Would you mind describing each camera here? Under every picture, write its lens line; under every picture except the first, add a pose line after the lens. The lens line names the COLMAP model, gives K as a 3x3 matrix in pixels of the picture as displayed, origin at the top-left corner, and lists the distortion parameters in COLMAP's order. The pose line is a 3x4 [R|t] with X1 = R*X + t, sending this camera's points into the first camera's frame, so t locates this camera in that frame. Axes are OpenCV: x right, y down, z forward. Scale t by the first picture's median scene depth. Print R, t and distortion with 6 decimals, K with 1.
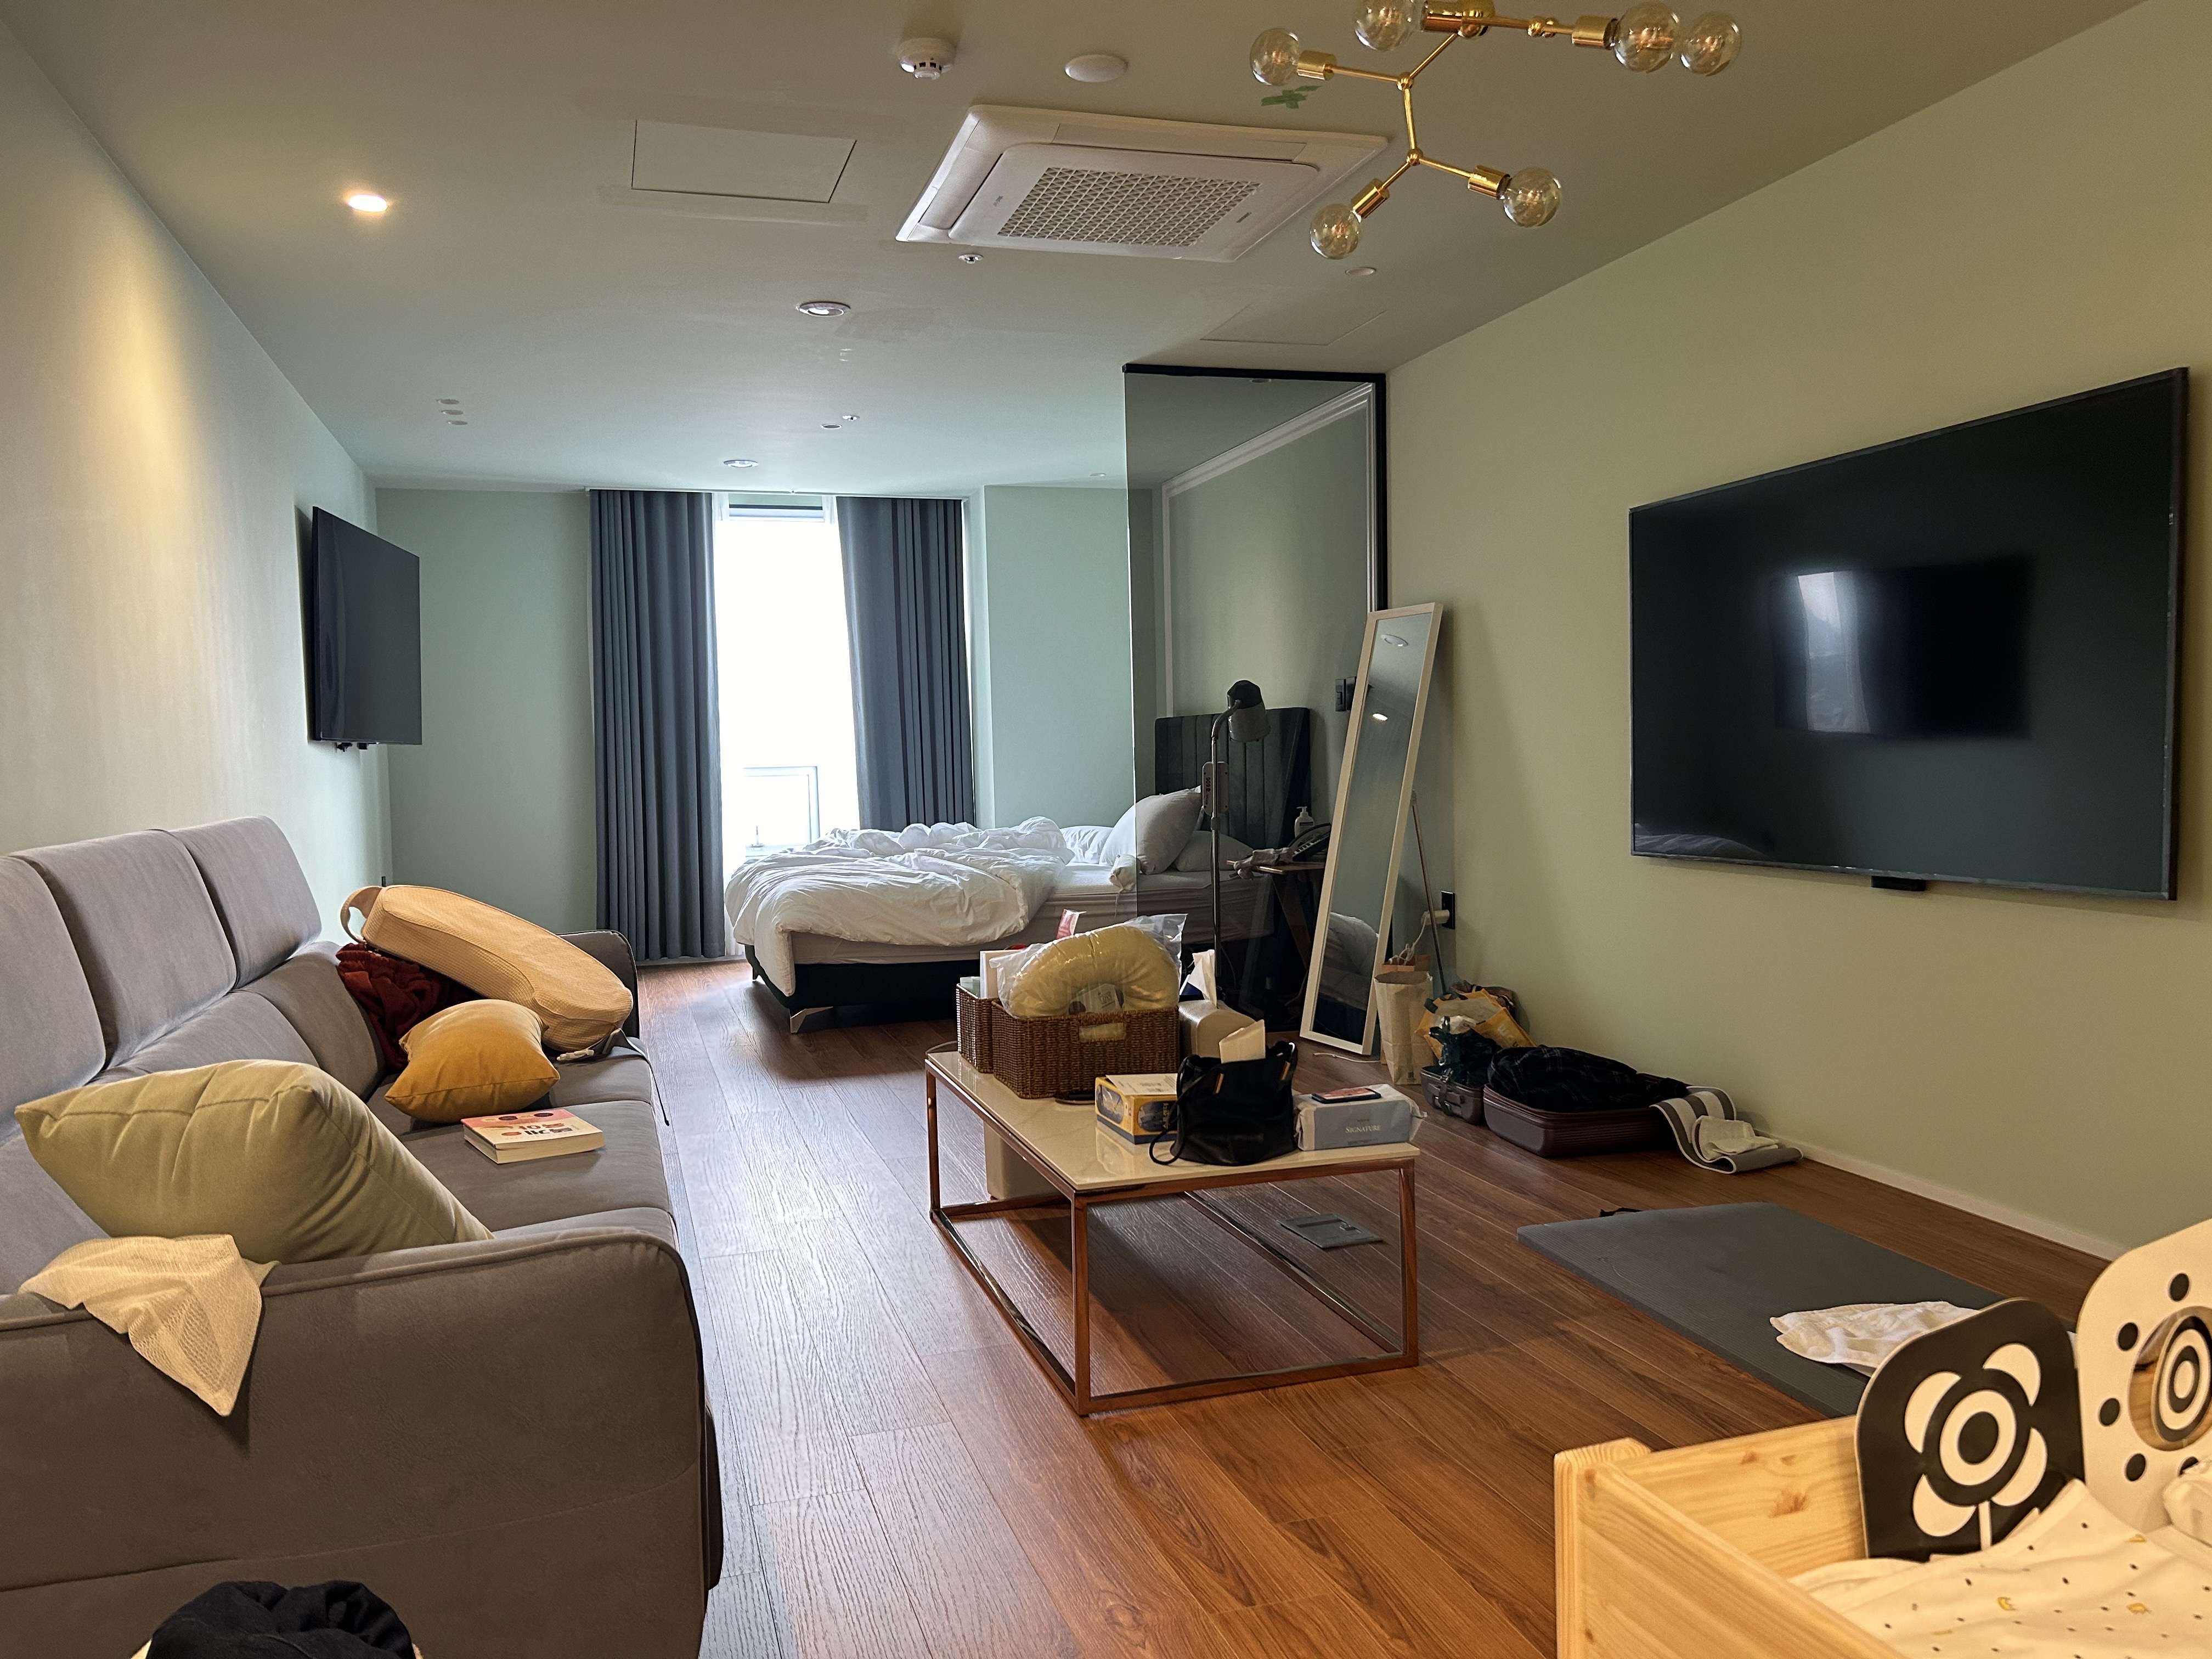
lens RADIAL K [[1629.2, 0, 1099.5], [0, 1629.2, 819.5], [0, 0, 1]] dist [0.009964, -0.027864]
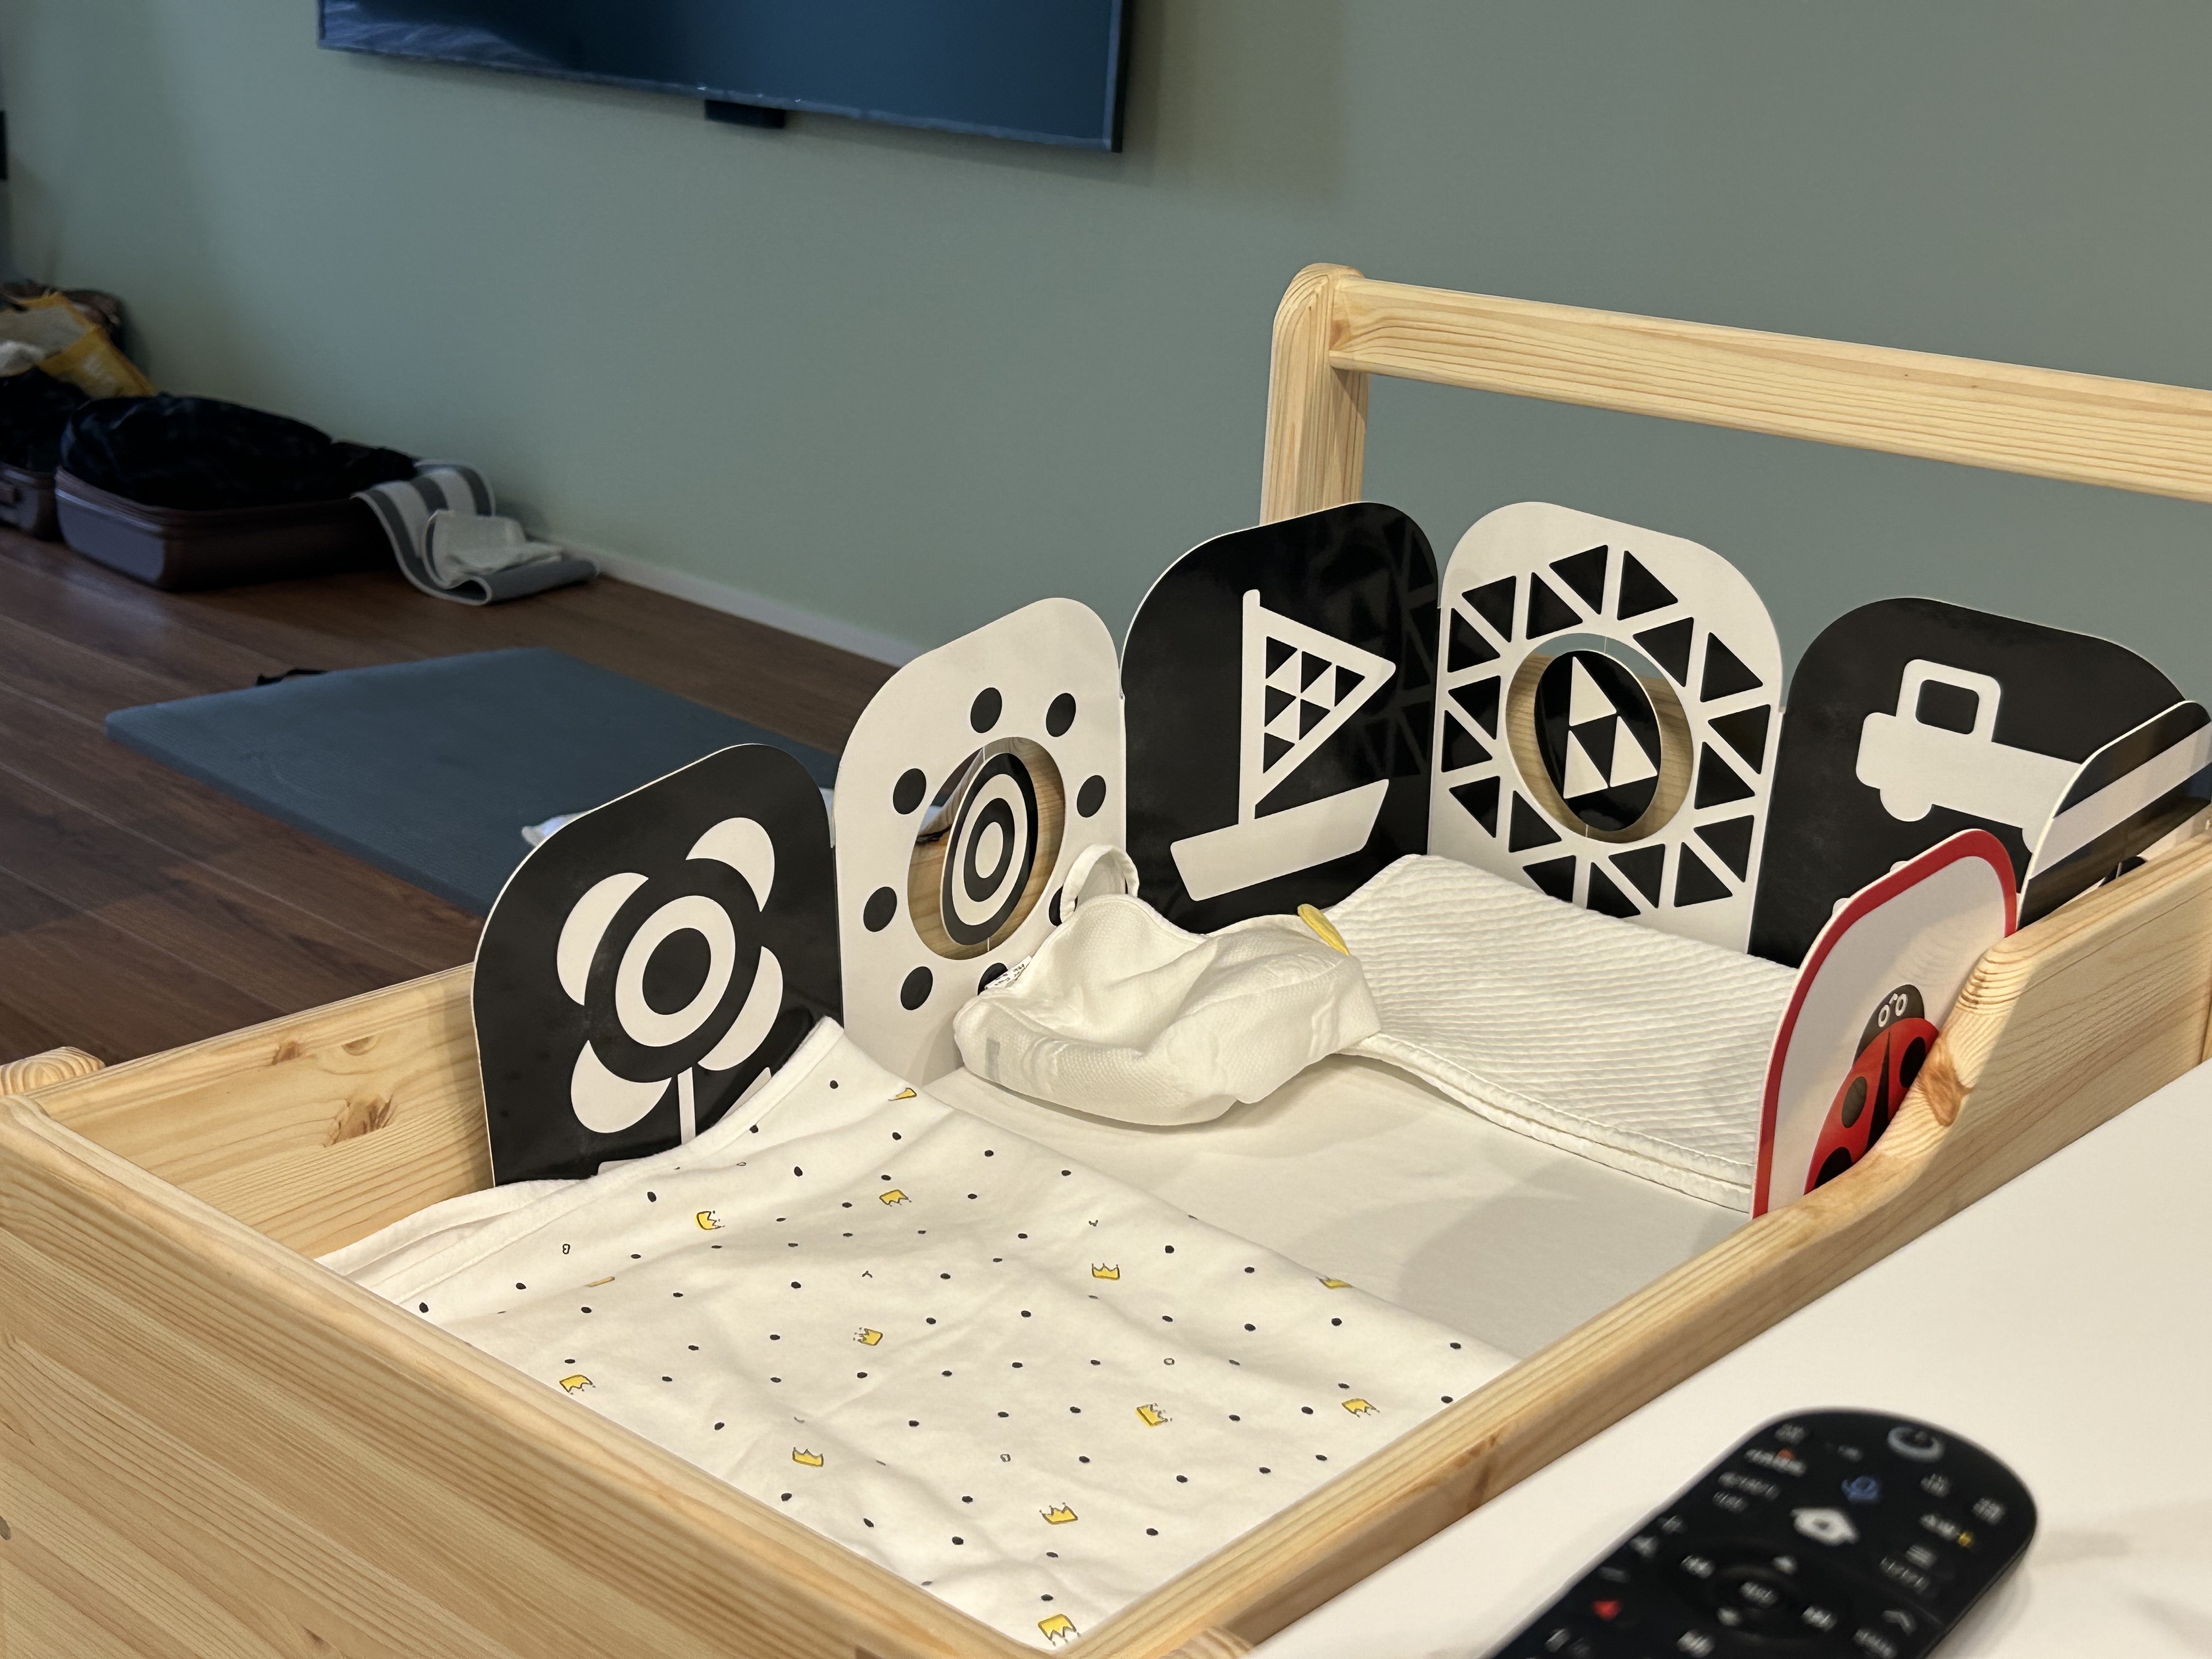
lens RADIAL K [[2824.4, 0, 1108.9], [0, 2824.4, 832.7], [0, 0, 1]] dist [0.044017, 0.000000]
pose [[0.844167, -0.090396, 0.528403, 0.118357], [-0.062702, 0.962265, 0.264790, 0.039368], [-0.532400, -0.256659, 0.806645, 0.074495]]
